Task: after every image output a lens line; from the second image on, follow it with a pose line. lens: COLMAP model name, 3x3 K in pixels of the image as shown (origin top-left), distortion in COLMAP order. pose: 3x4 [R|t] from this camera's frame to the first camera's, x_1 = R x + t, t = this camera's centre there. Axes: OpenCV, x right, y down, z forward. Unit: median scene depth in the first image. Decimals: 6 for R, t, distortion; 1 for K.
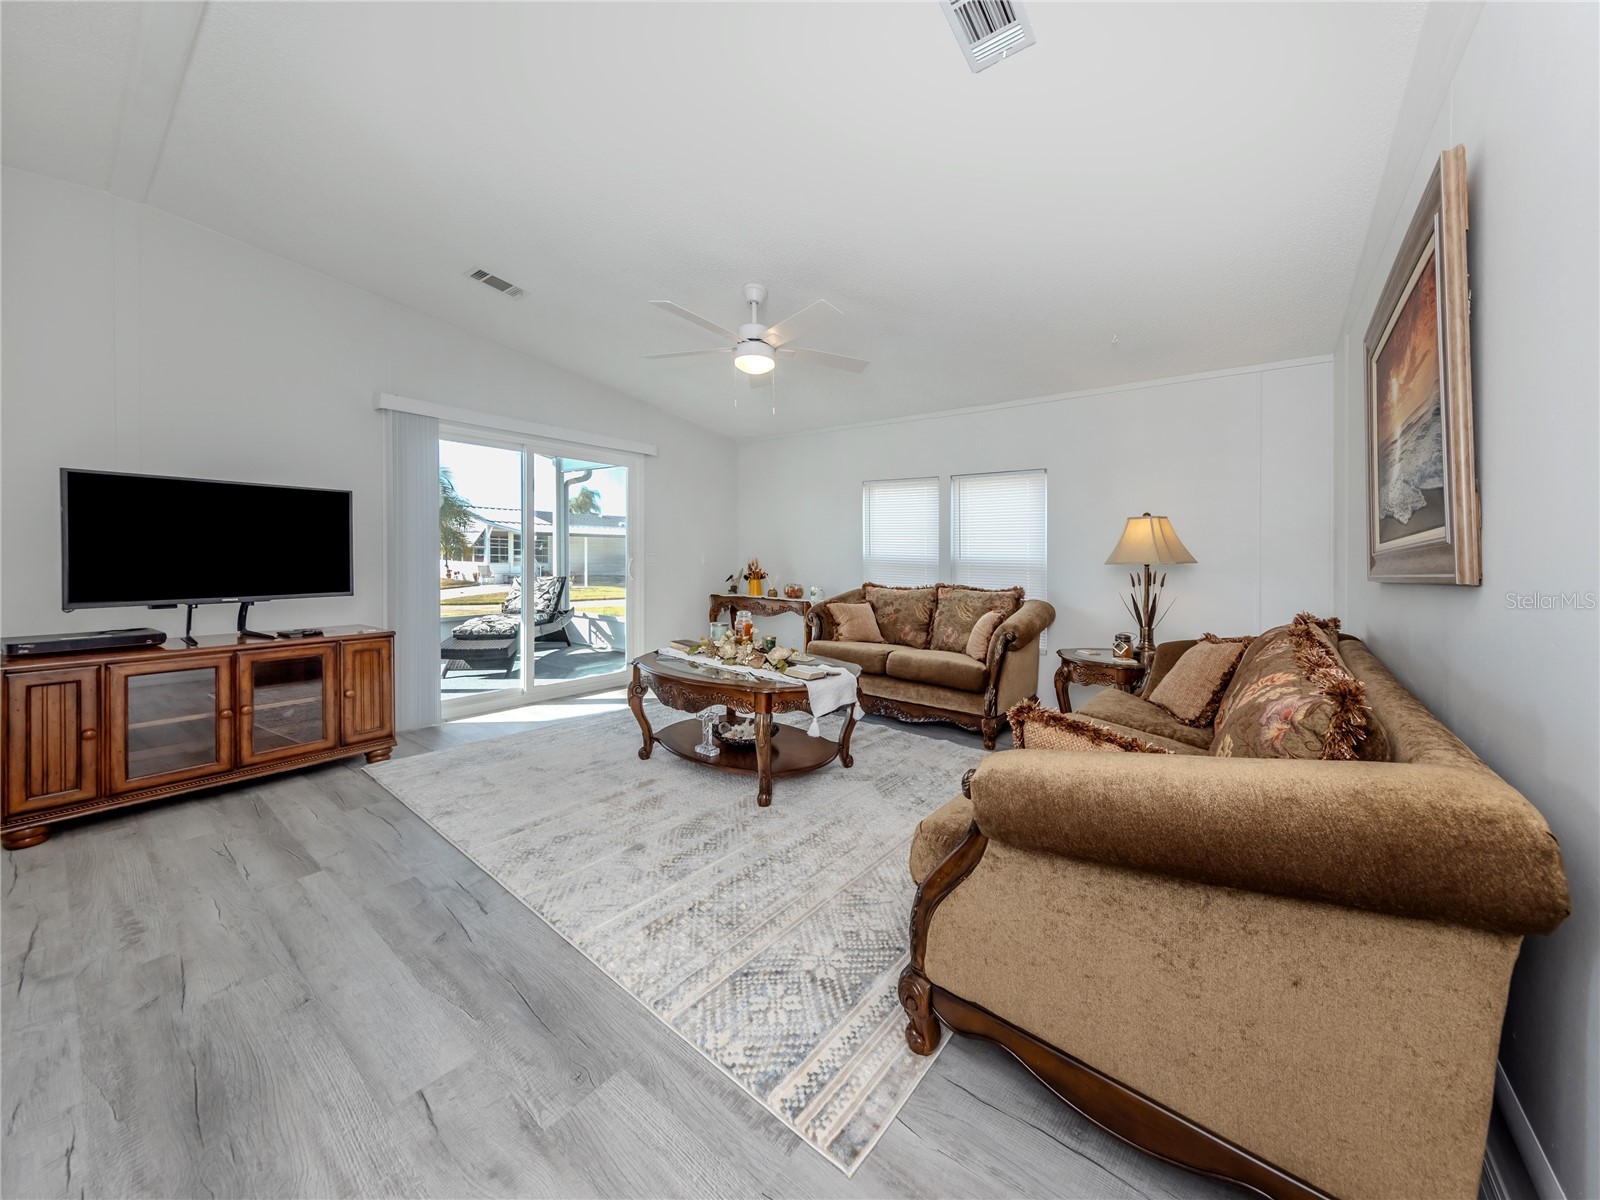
lens RADIAL K [[597.8, 0, 799.4], [0, 597.8, 559.4], [0, 0, 1]] dist [0.002991, -0.000485]
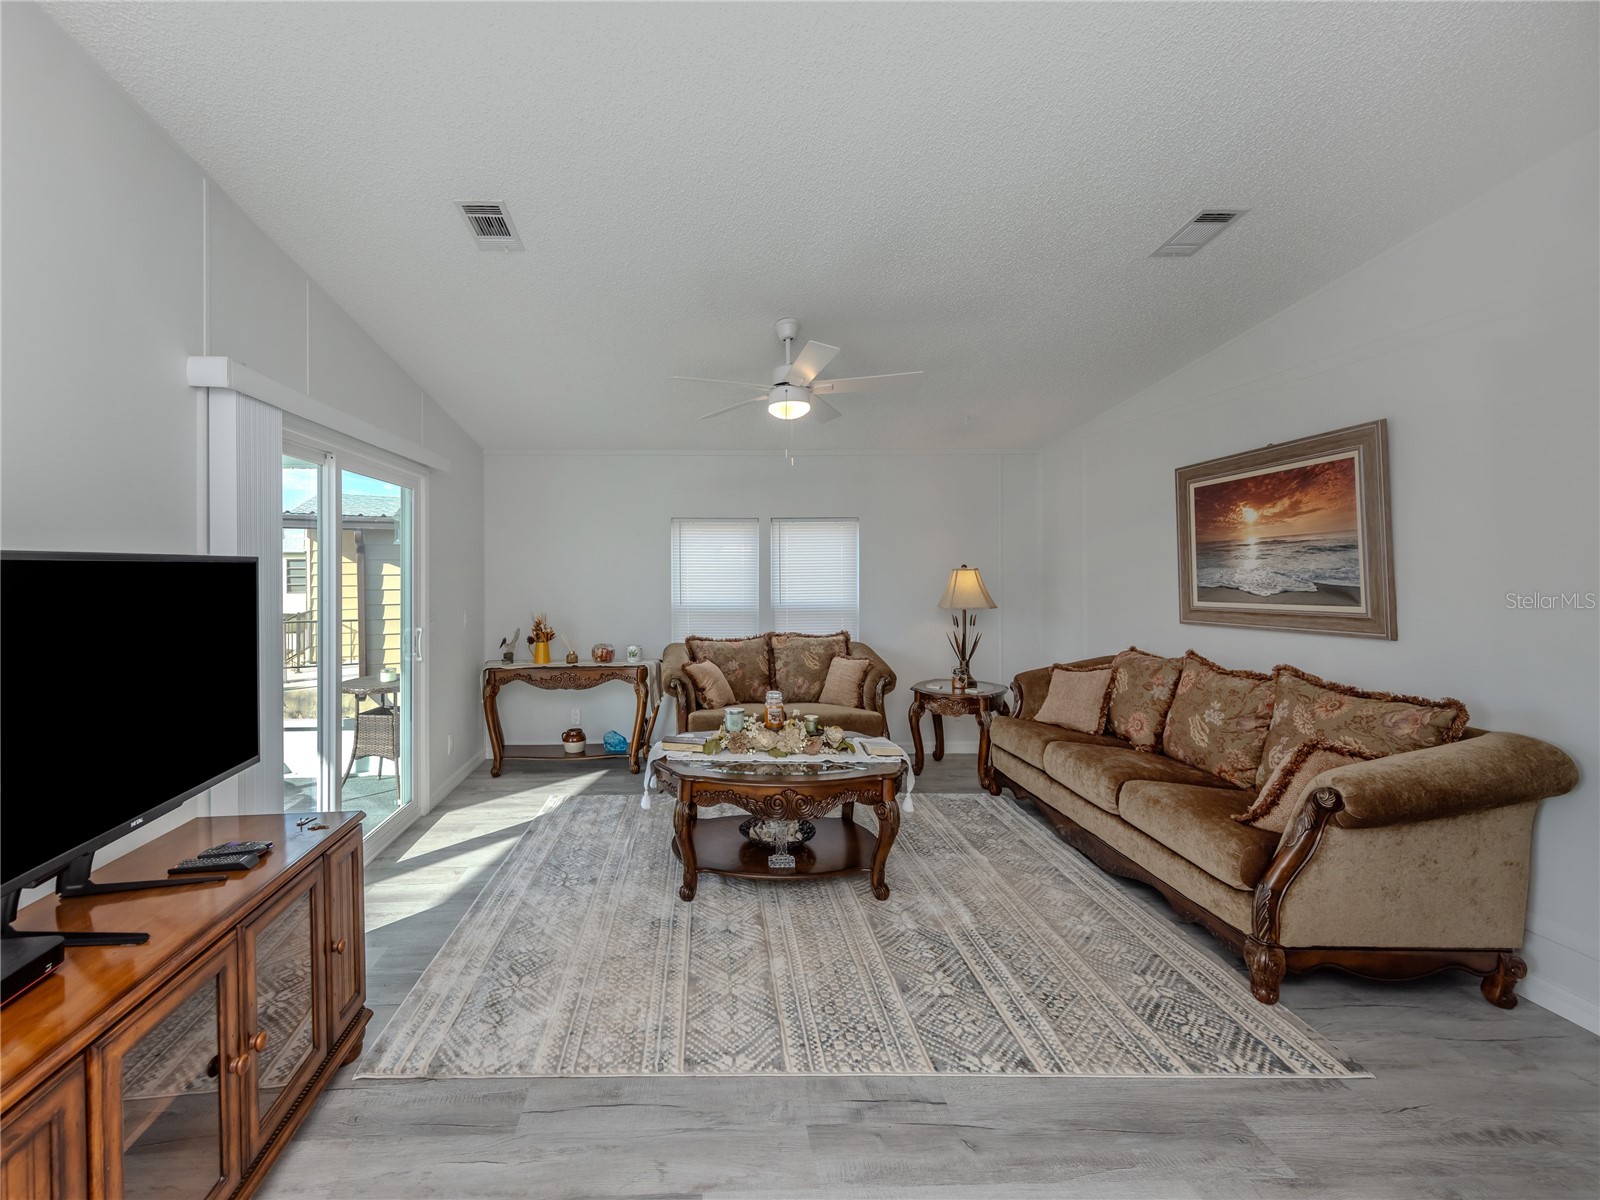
lens RADIAL K [[699.2, 0, 794.1], [0, 699.2, 571.1], [0, 0, 1]] dist [0.000399, 0.000182]
pose [[0.746770, -0.014480, 0.664924, -0.485397], [0.019140, 0.999817, 0.000277, -0.057430], [-0.664806, 0.012520, 0.746911, 0.147741]]
